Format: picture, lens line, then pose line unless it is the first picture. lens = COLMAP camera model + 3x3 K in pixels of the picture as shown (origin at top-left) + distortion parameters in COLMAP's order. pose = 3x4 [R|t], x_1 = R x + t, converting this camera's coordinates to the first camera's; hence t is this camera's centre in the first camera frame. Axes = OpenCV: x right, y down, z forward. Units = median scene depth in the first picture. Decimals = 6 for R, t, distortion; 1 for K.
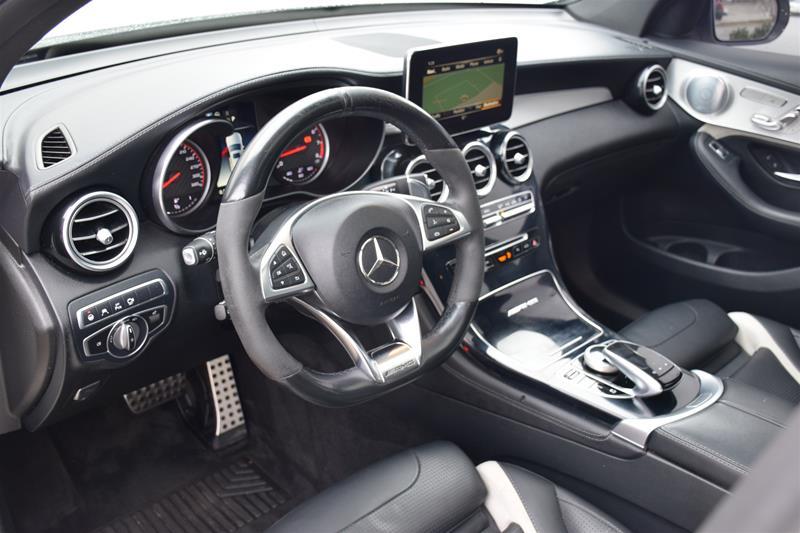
lens RADIAL K [[816.2, 0, 400.0], [0, 816.2, 266.5], [0, 0, 1]] dist [0.008100, 0.000658]
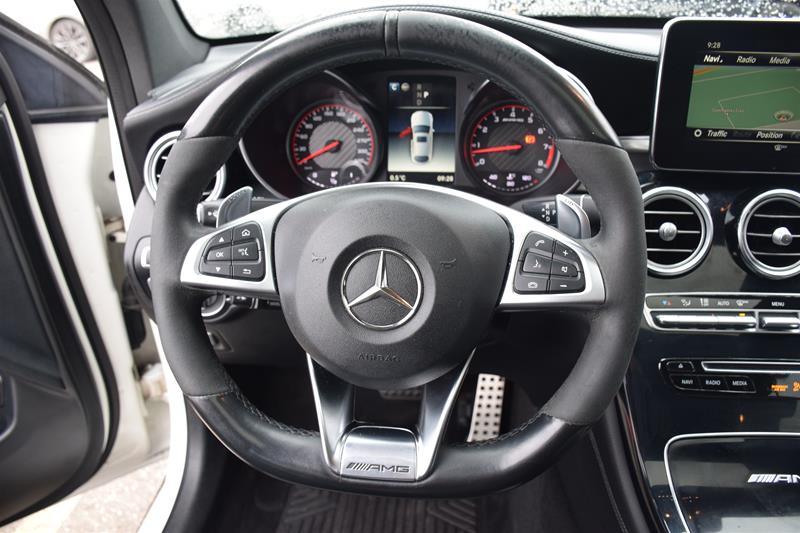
lens RADIAL K [[604.9, 0, 400.0], [0, 604.9, 266.5], [0, 0, 1]] dist [-0.170827, 0.101725]
pose [[0.663572, 0.250338, -0.704984, 0.229998], [-0.291078, 0.954492, 0.064958, -0.043805], [0.689163, 0.162101, 0.706242, 0.548387]]
